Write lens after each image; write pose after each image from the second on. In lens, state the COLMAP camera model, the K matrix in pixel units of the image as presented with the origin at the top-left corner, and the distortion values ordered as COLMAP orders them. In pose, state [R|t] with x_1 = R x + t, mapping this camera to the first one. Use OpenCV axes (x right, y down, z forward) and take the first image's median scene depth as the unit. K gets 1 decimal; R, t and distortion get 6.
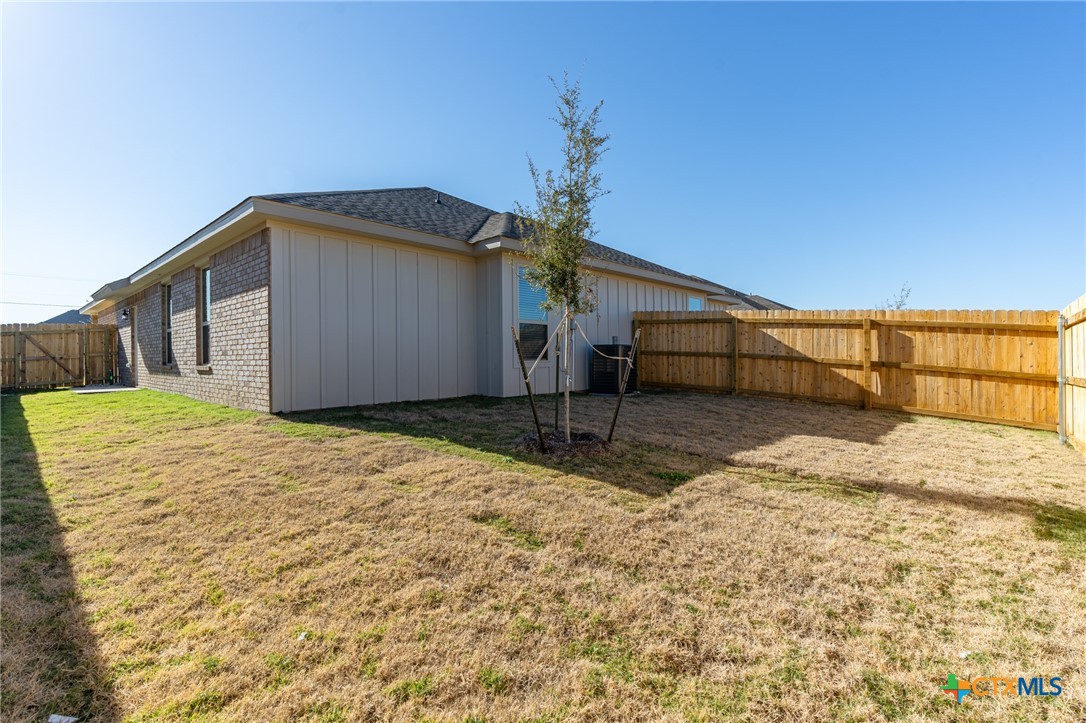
lens RADIAL K [[498.8, 0, 542.7], [0, 498.8, 358.4], [0, 0, 1]] dist [-0.008286, 0.002625]
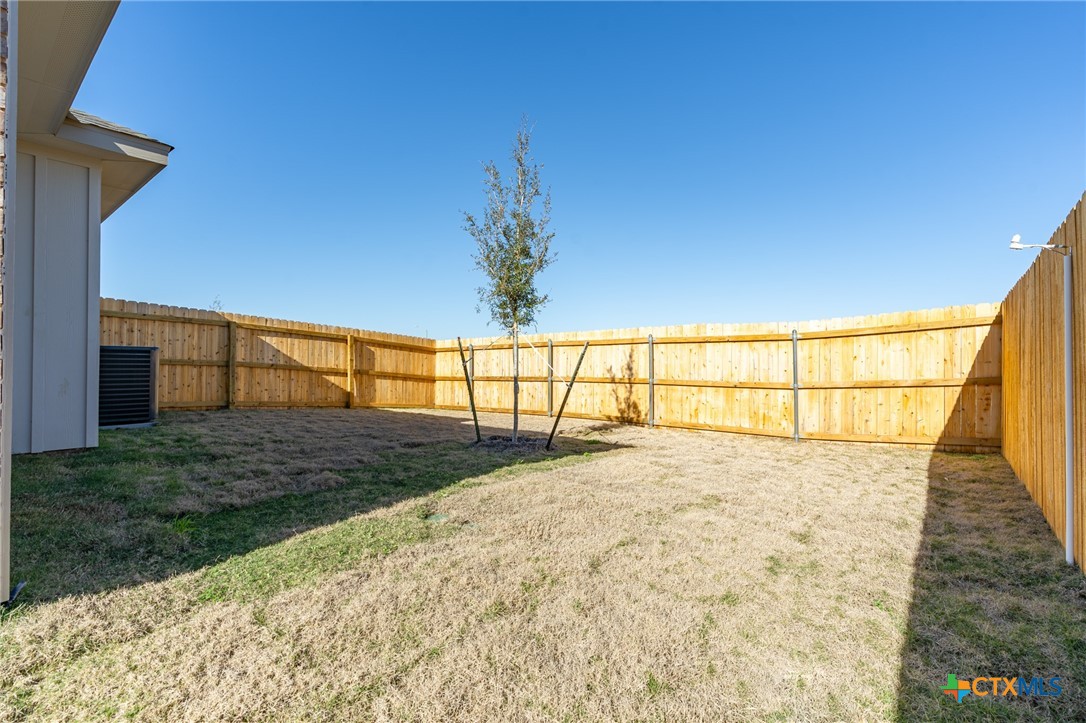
lens RADIAL K [[498.8, 0, 539.0], [0, 498.8, 358.7], [0, 0, 1]] dist [-0.008286, 0.002625]
pose [[-0.065554, 0.008371, 0.997814, -0.577582], [-0.002210, 0.999961, -0.008535, -0.010464], [-0.997847, -0.002765, -0.065533, 0.570795]]
